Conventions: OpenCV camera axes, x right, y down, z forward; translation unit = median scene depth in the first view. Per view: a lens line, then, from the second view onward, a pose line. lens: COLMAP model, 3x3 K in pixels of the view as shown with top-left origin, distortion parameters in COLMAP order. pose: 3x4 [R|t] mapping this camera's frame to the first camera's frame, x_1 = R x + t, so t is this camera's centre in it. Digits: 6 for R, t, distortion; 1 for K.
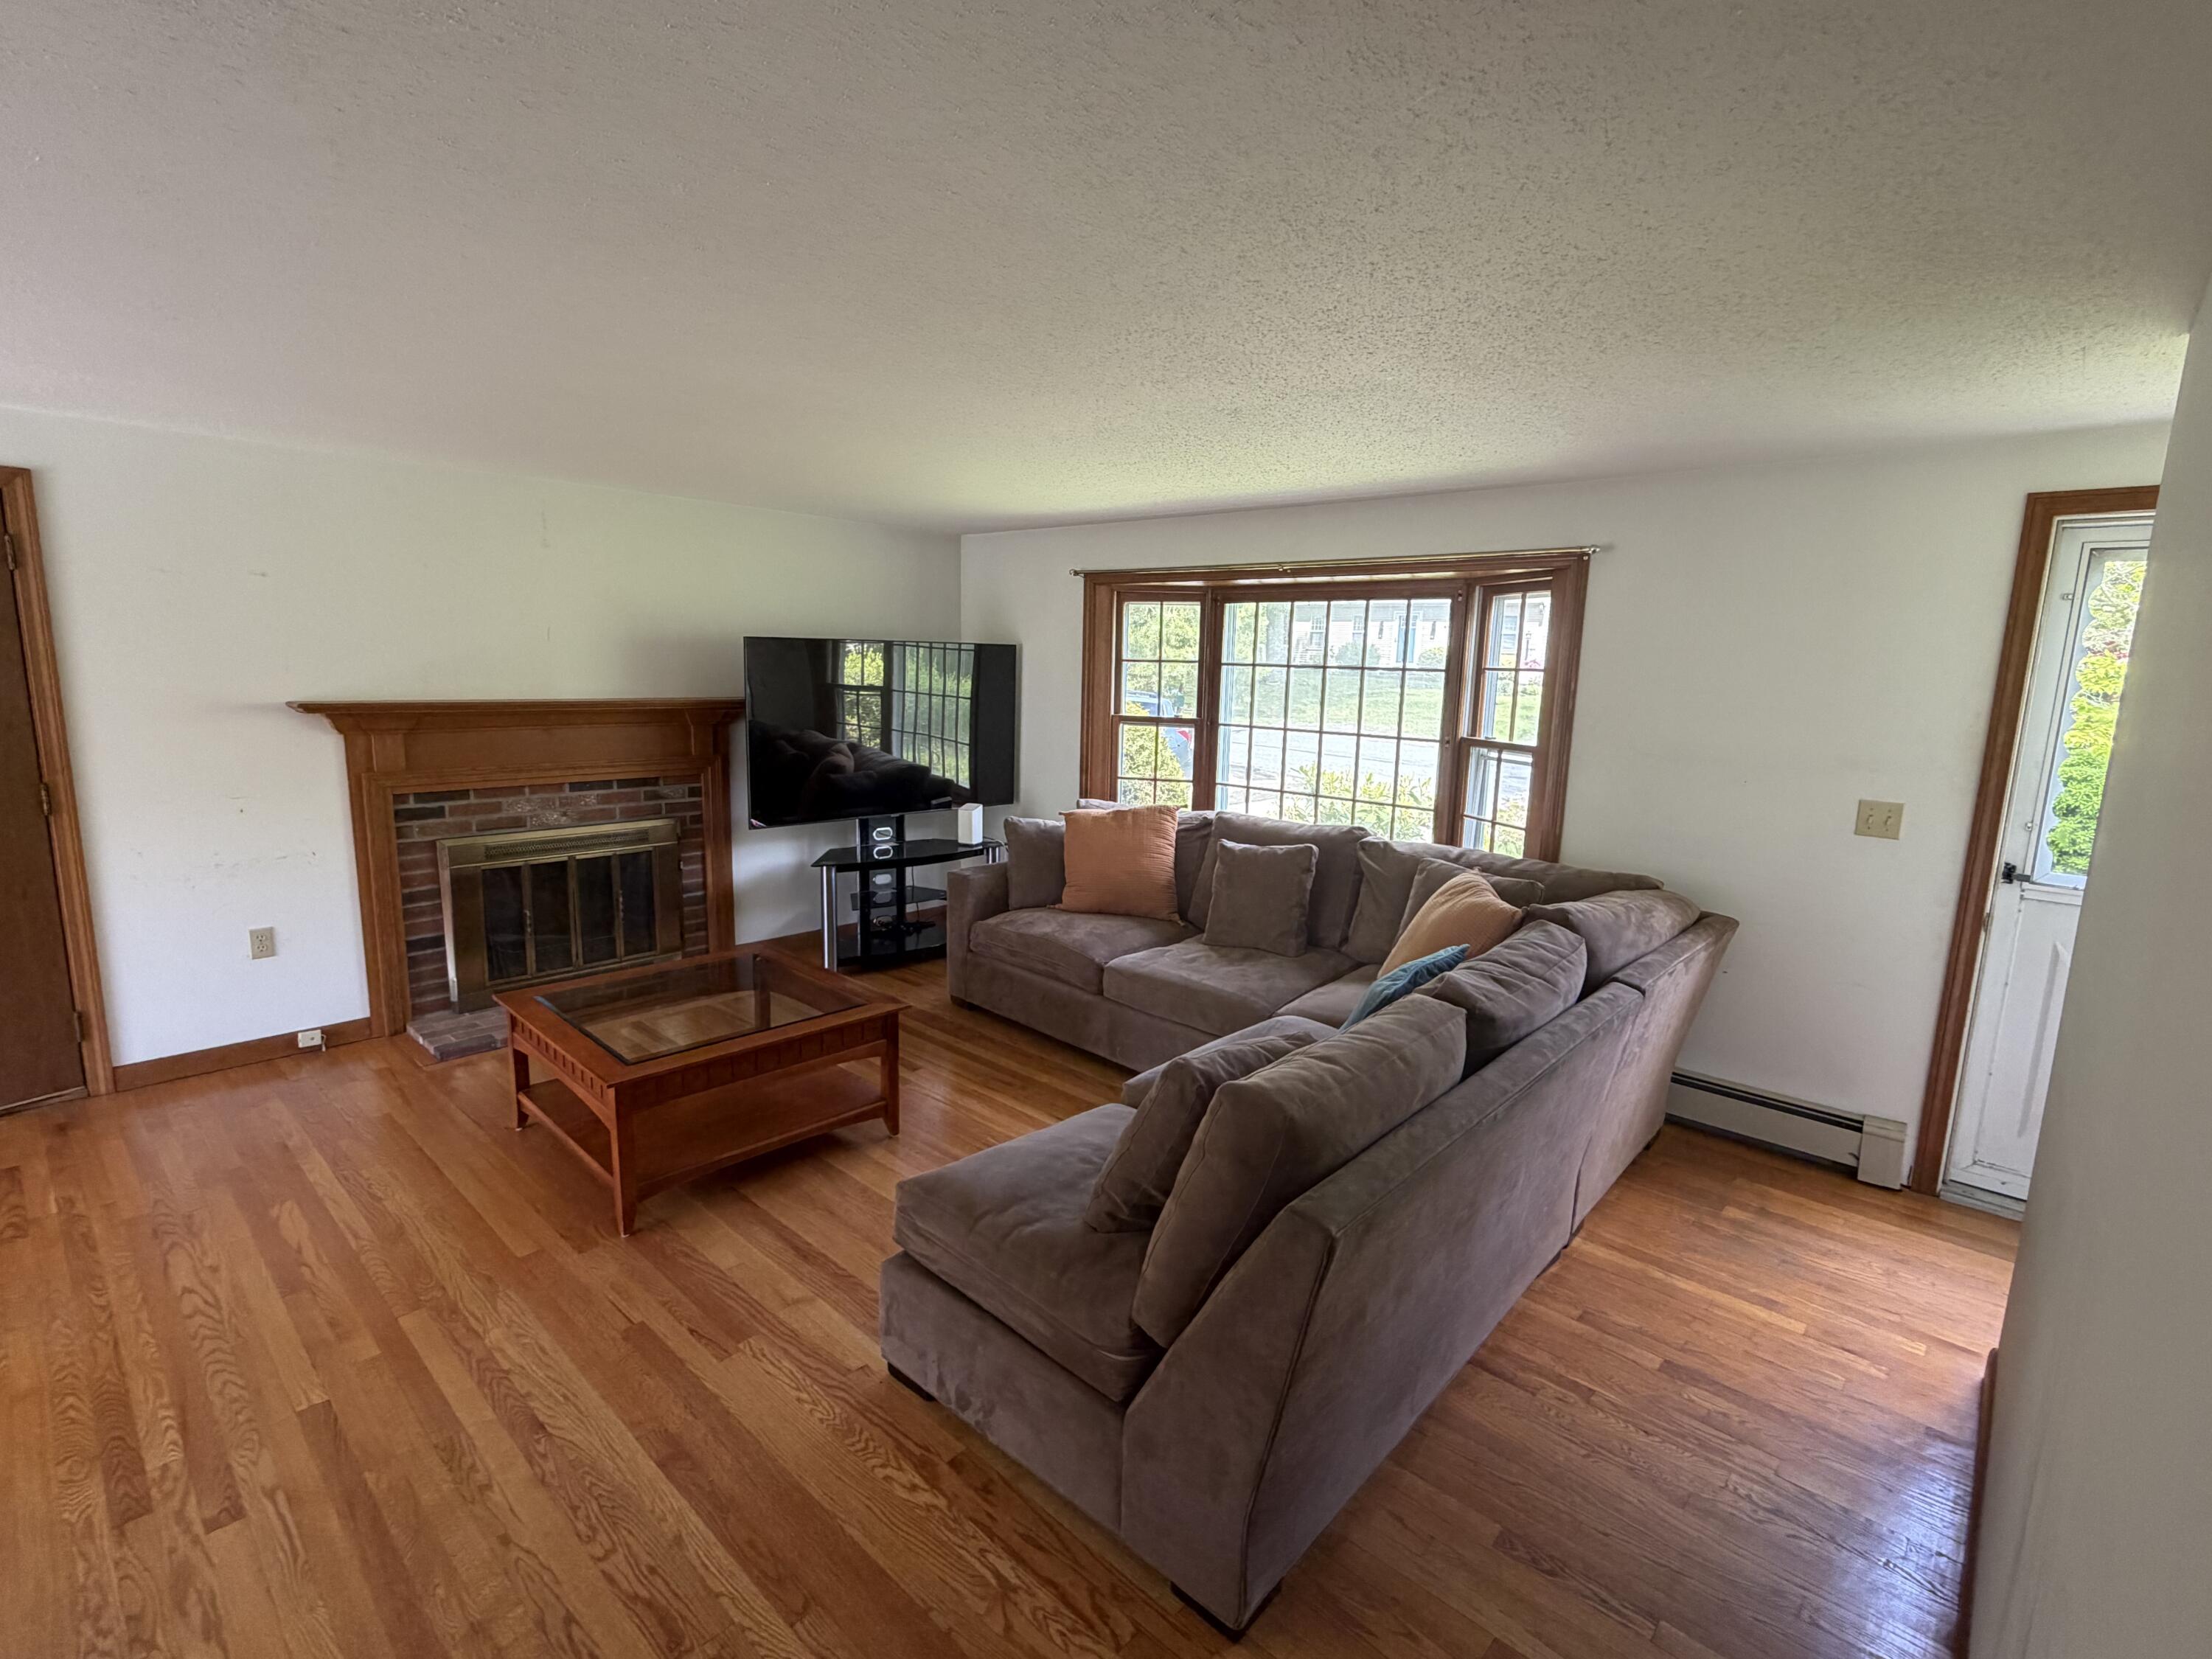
lens RADIAL K [[1043.4, 0, 1098.5], [0, 1043.4, 827.3], [0, 0, 1]] dist [0.007364, 0.000674]
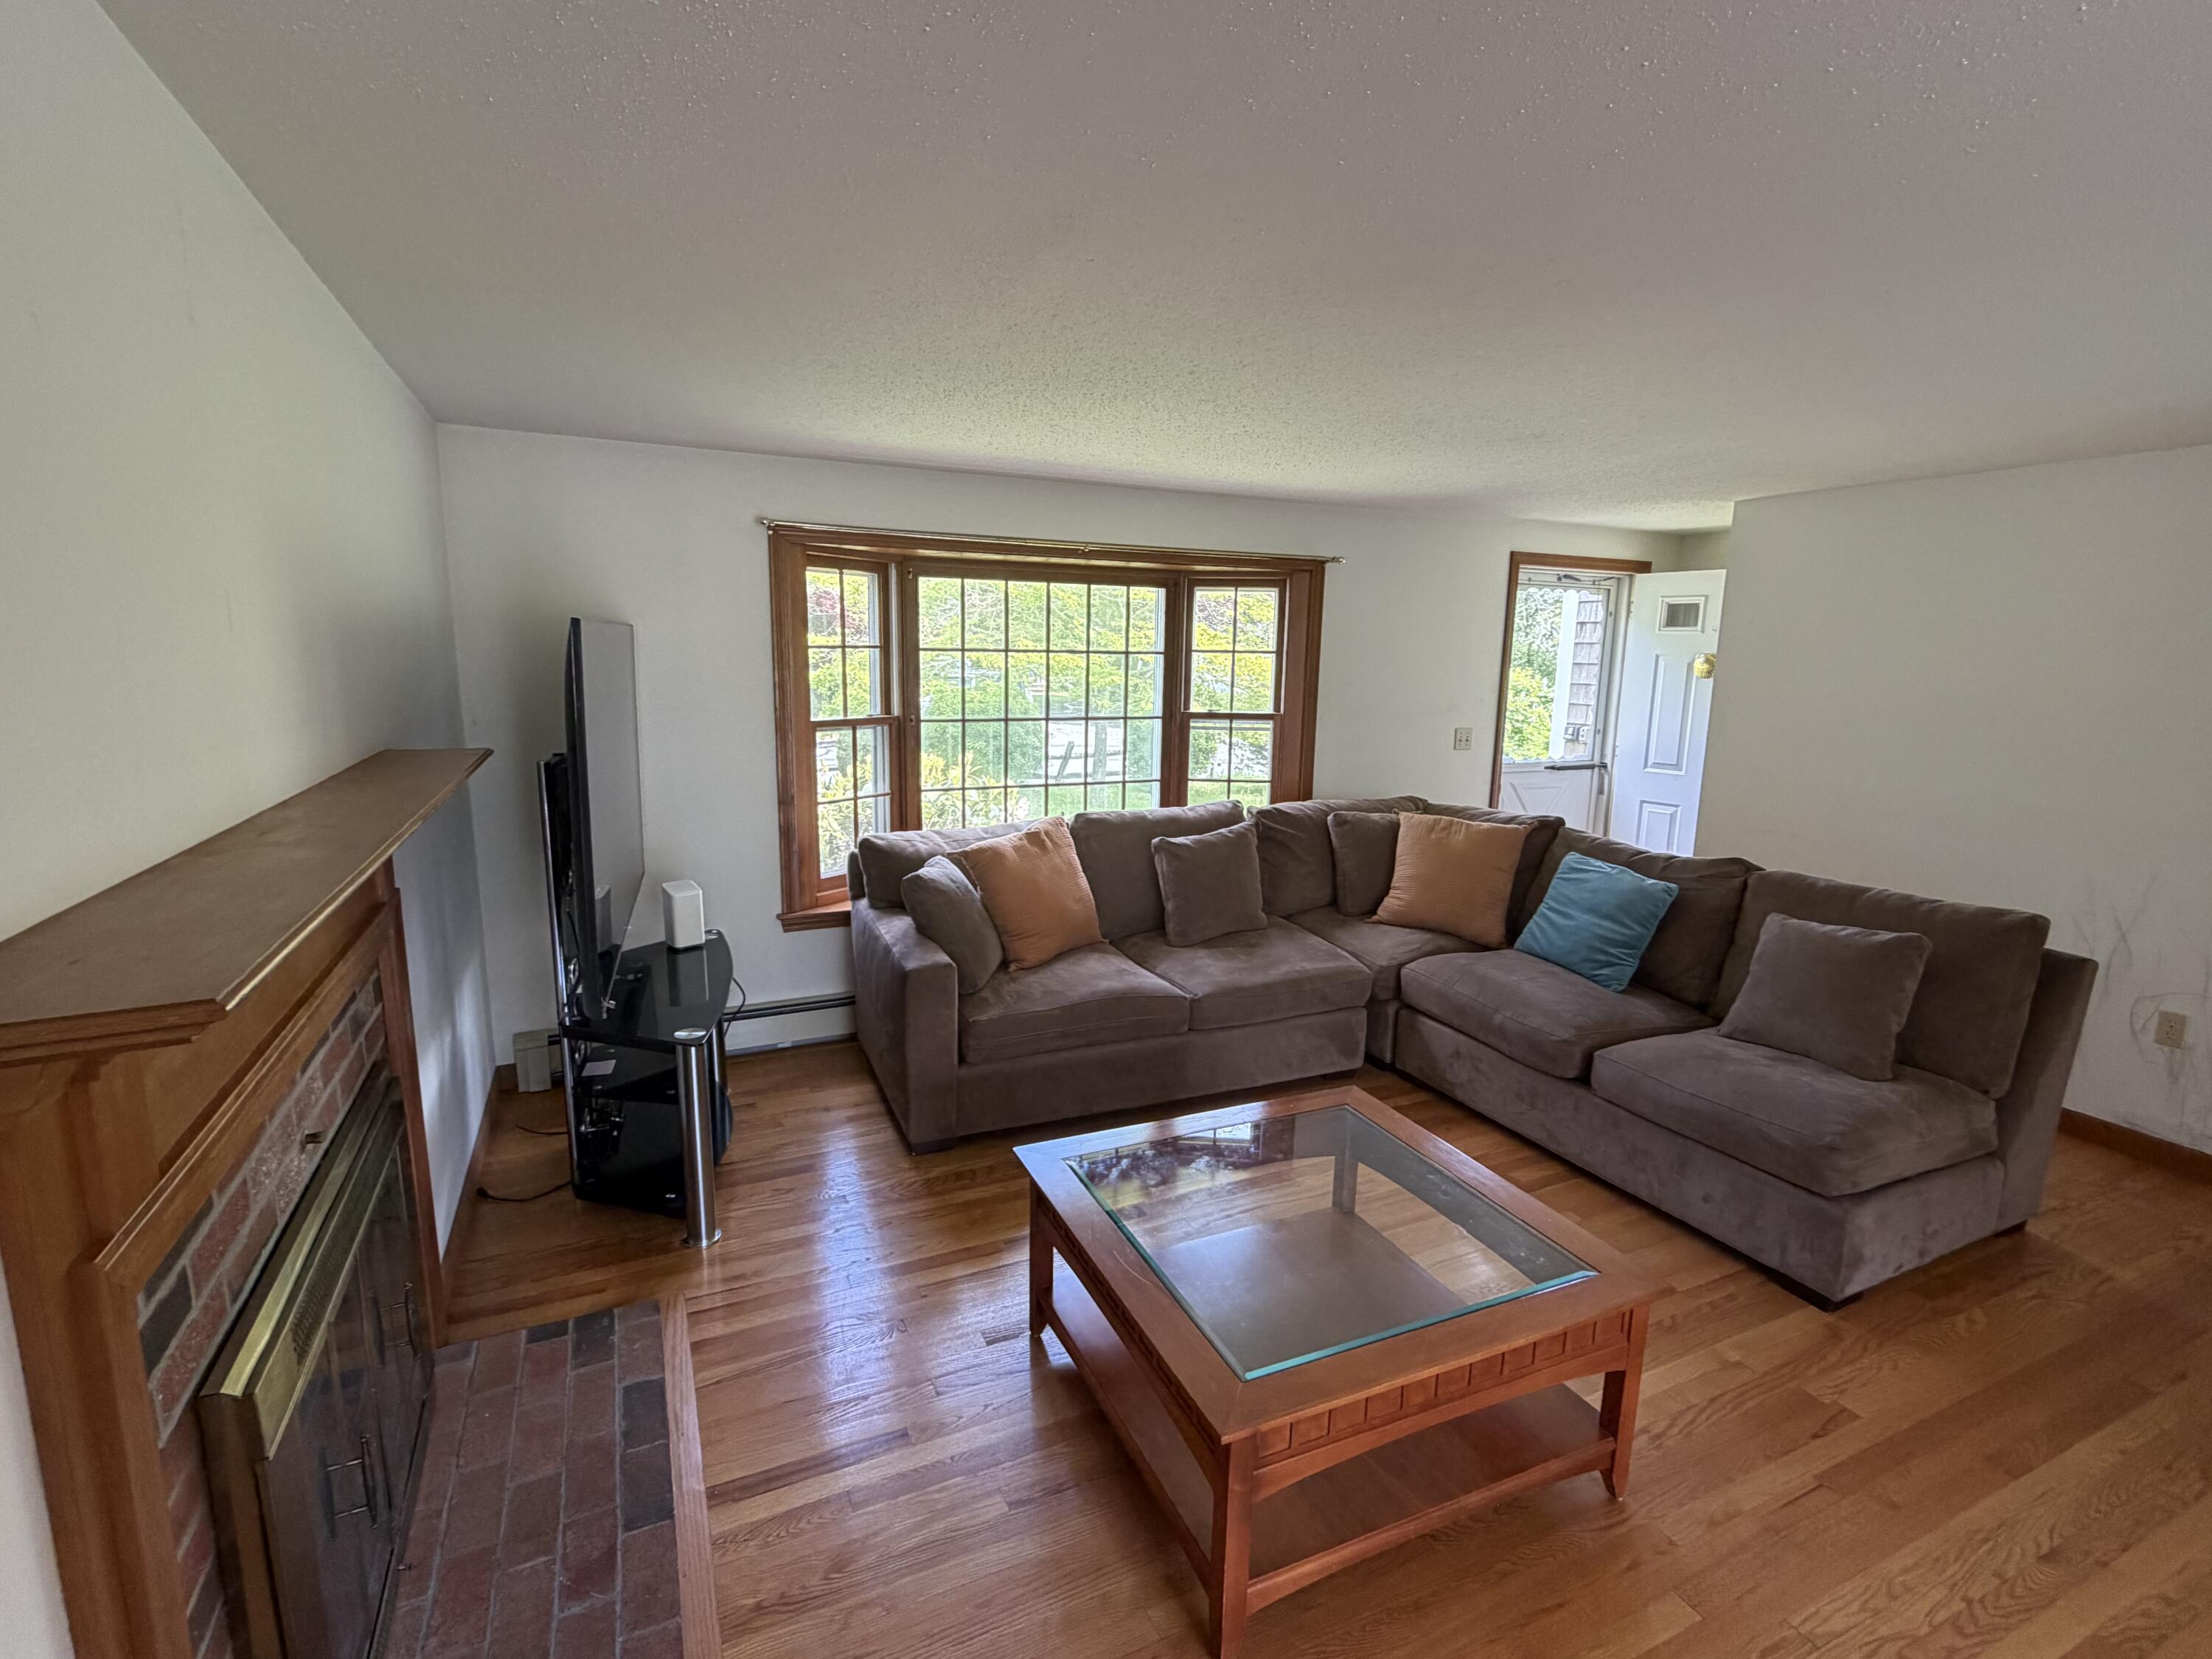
lens RADIAL K [[1043.4, 0, 1104.7], [0, 1043.4, 836.1], [0, 0, 1]] dist [0.007364, 0.000674]
pose [[0.361489, -0.185297, 0.913778, -0.745803], [0.143624, 0.979422, 0.141791, -0.128146], [-0.921248, 0.079985, 0.380664, 0.663809]]
